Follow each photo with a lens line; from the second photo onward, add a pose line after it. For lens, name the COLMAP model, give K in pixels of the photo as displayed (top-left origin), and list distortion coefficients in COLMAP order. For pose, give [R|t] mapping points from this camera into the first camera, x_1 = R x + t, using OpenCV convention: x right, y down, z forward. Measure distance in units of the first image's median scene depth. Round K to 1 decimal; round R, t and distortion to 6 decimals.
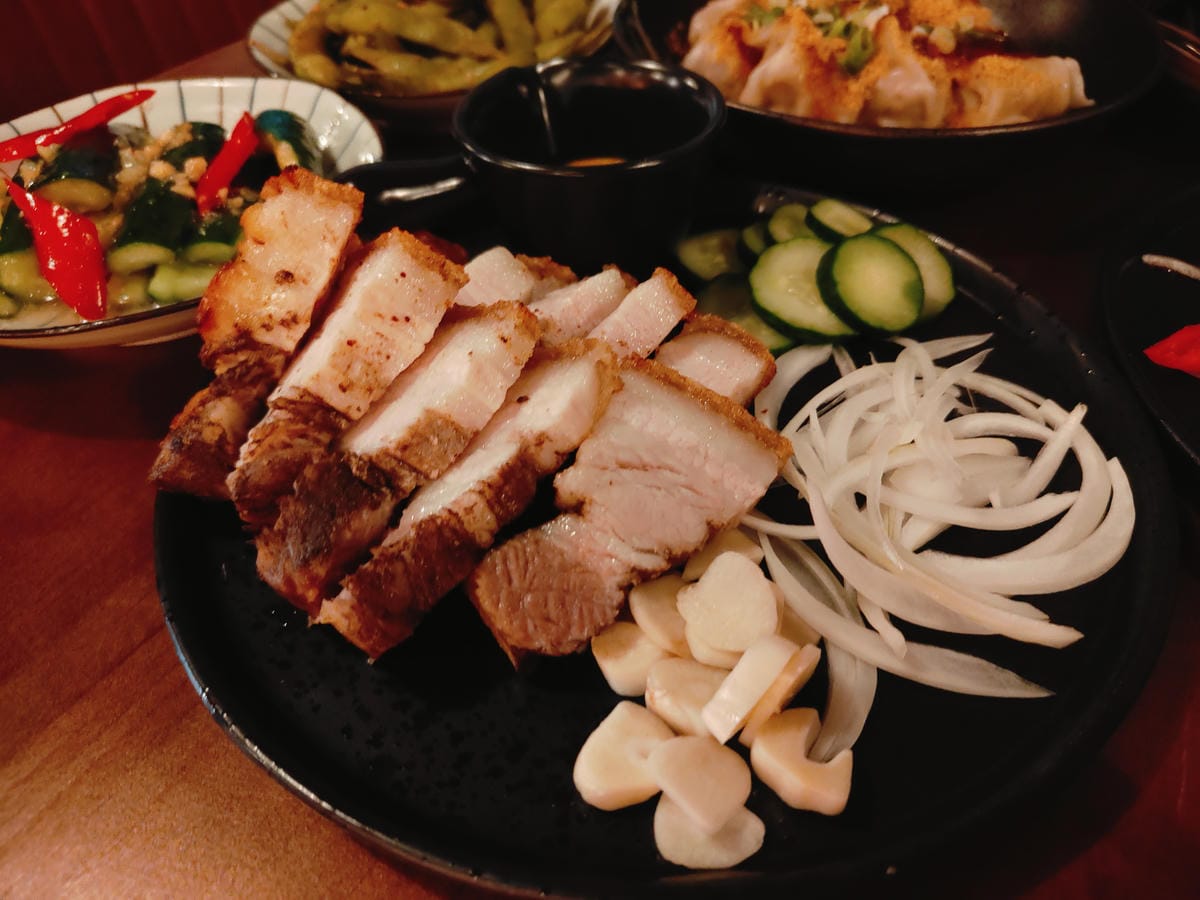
lens RADIAL K [[835.1, 0, 615.9], [0, 835.1, 444.9], [0, 0, 1]] dist [-0.001685, -0.034696]
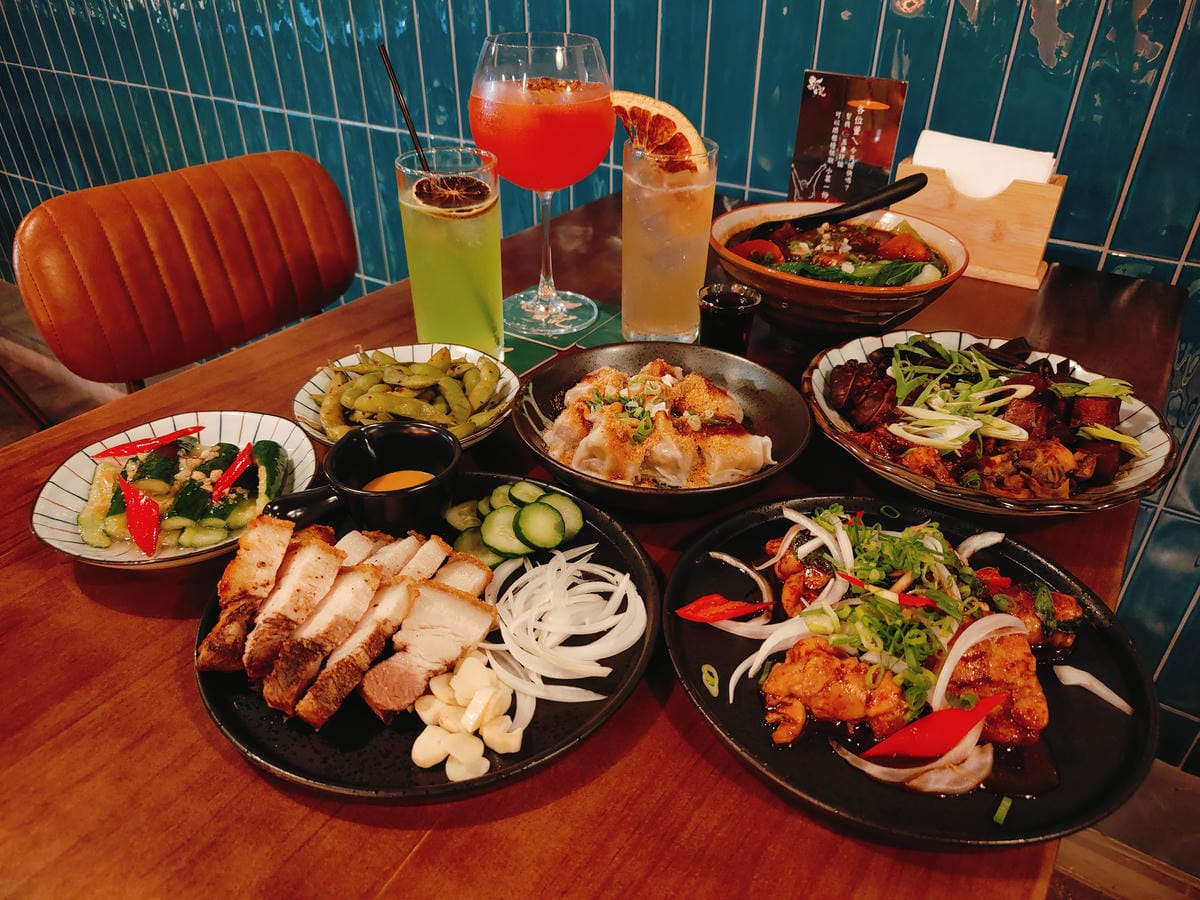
lens RADIAL K [[835.1, 0, 615.9], [0, 835.1, 444.9], [0, 0, 1]] dist [-0.001685, -0.034696]
pose [[0.972060, -0.092928, 0.215554, 0.079850], [0.133923, 0.973732, -0.184148, 0.028982], [-0.192780, 0.207871, 0.958971, -1.470154]]
